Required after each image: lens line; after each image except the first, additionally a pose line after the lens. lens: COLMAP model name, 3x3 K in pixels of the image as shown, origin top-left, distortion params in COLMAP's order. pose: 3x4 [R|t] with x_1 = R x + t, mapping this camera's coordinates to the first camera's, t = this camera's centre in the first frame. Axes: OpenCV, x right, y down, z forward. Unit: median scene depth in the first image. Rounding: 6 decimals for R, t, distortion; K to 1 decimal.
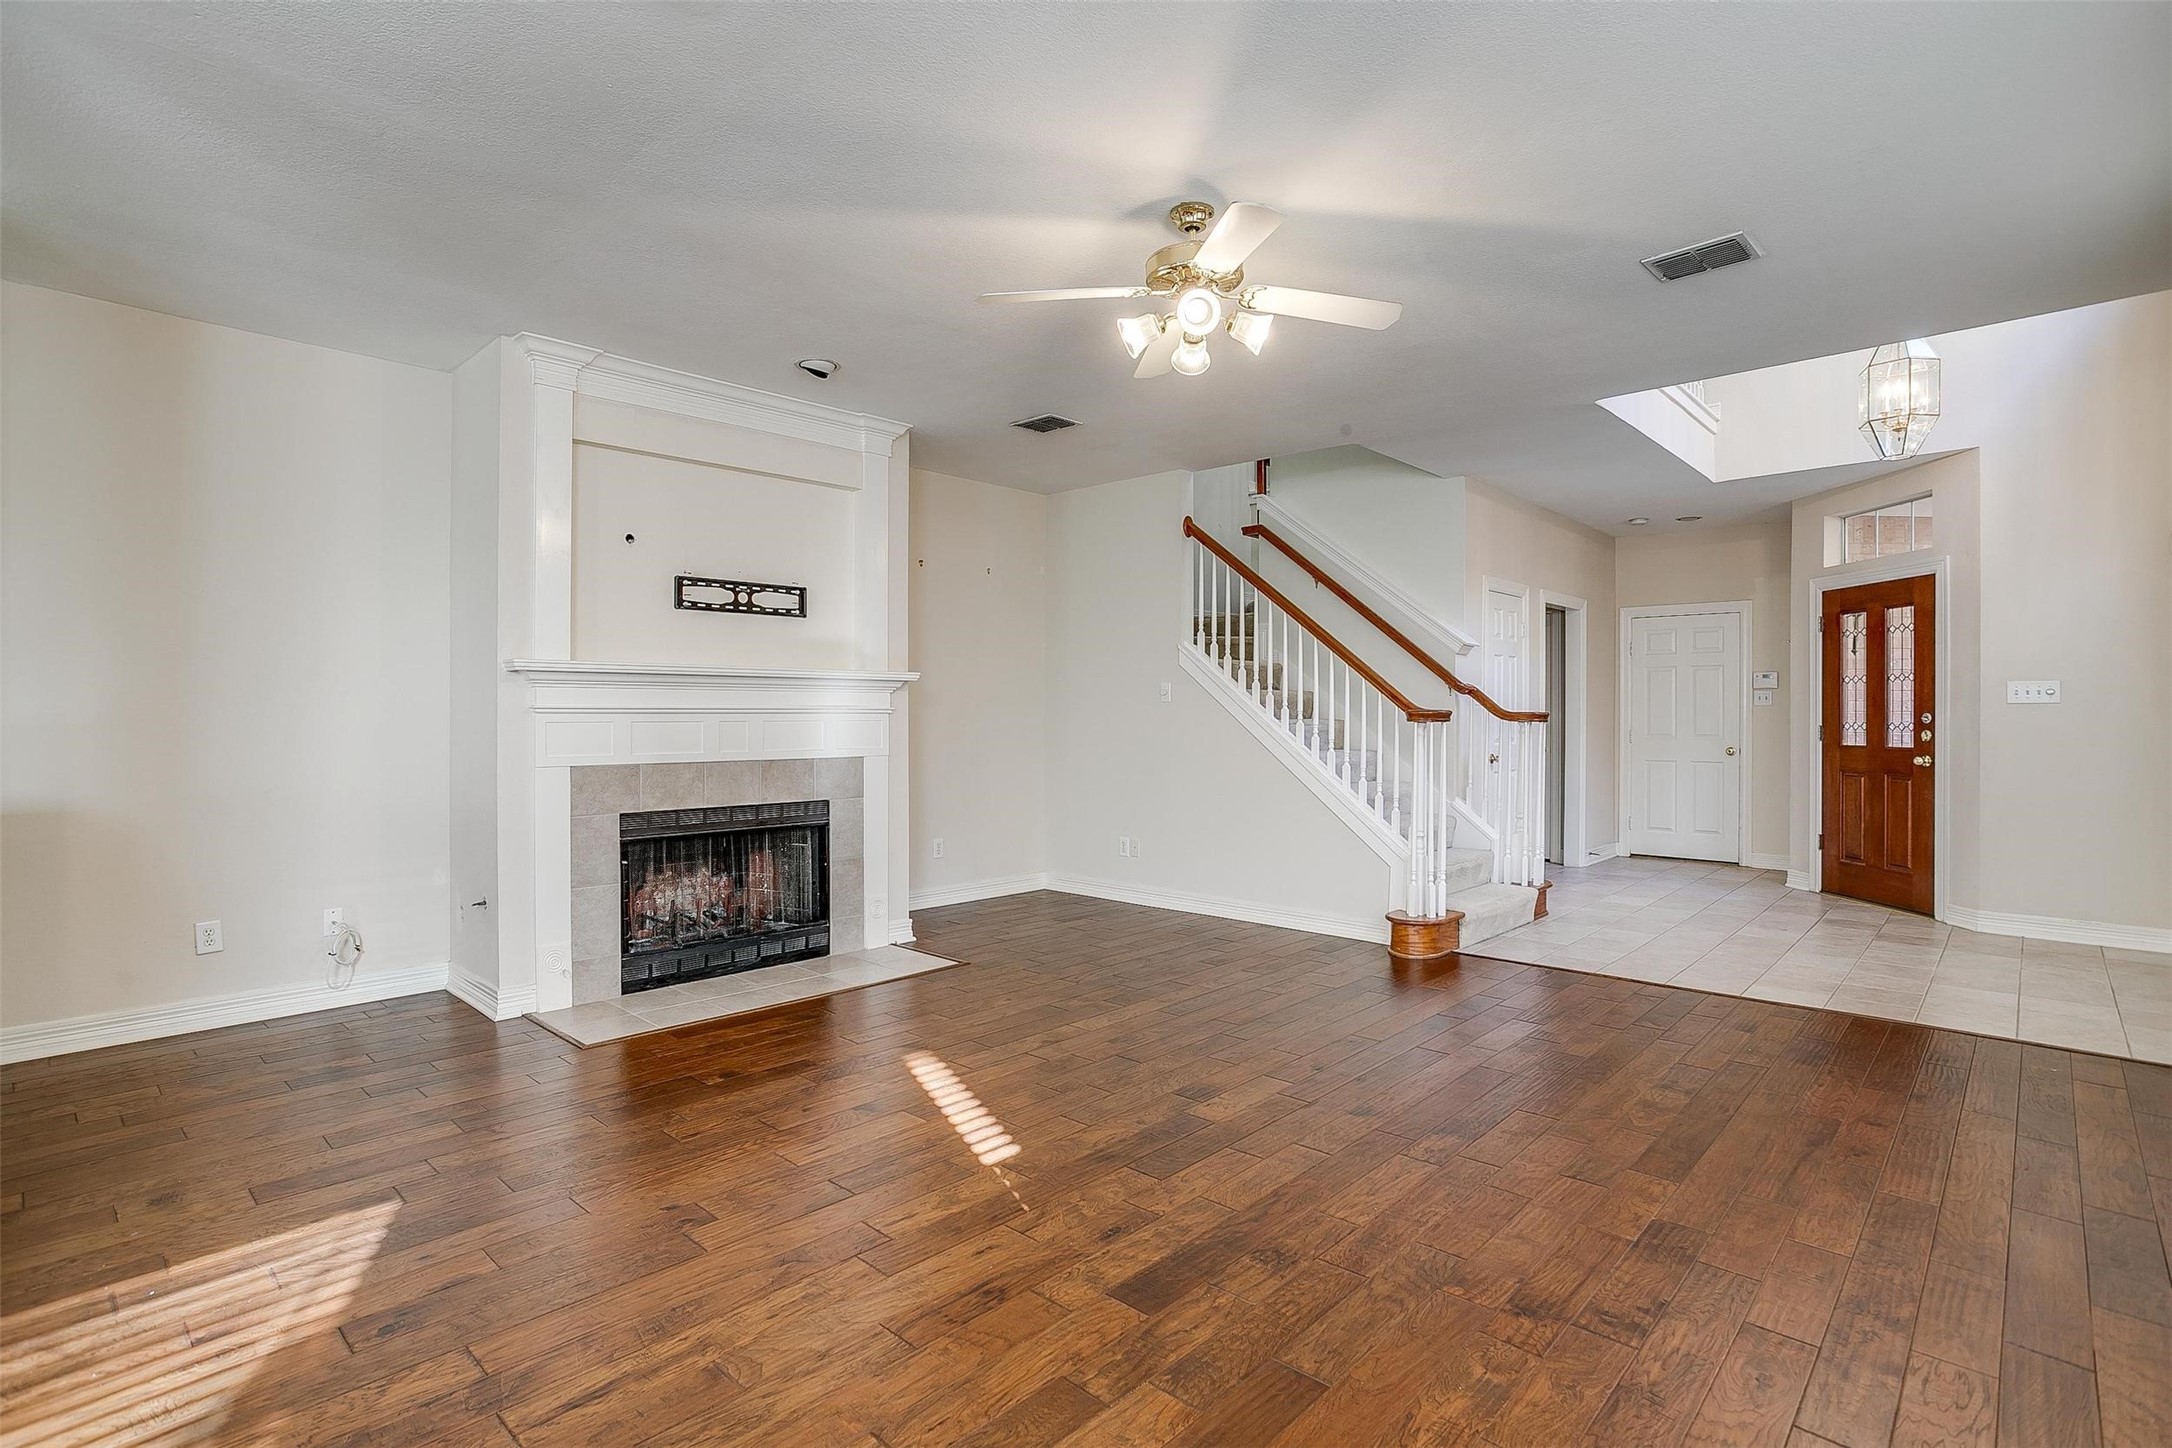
lens RADIAL K [[1053.2, 0, 1086.0], [0, 1053.2, 724.0], [0, 0, 1]] dist [0.000822, 0.000139]
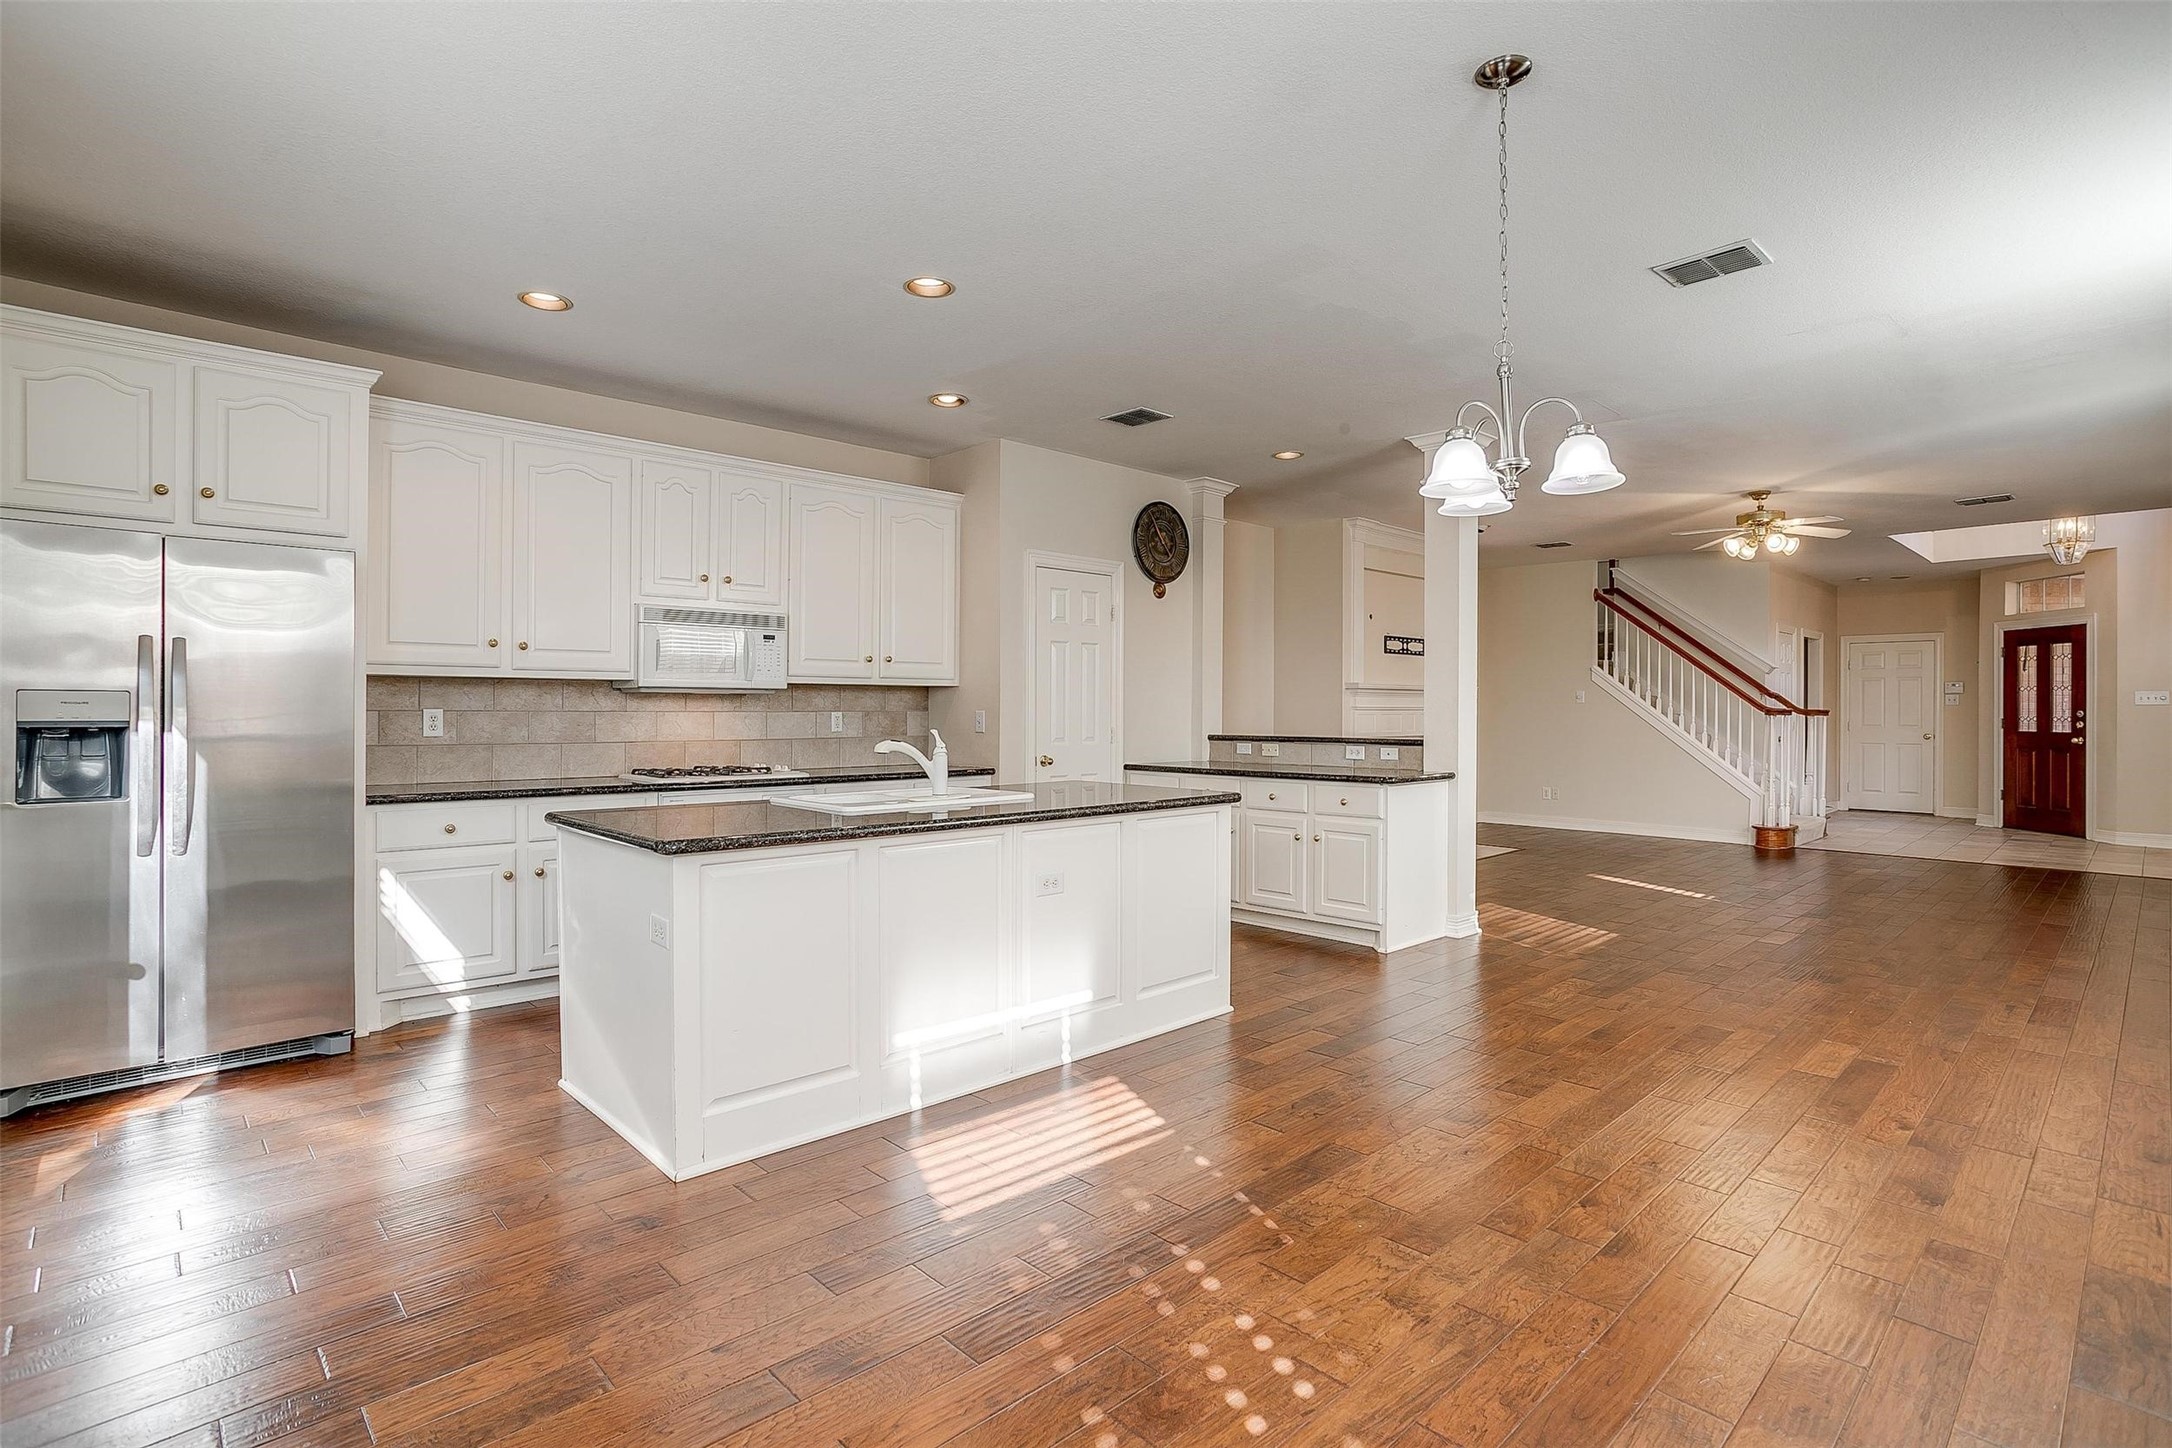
lens RADIAL K [[1032.0, 0, 1082.2], [0, 1032.0, 715.2], [0, 0, 1]] dist [0.000849, 0.000458]
pose [[0.997327, 0.003701, -0.072975, -0.582410], [-0.004021, 0.999983, -0.004234, 0.009233], [0.072958, 0.004516, 0.997325, -0.655770]]
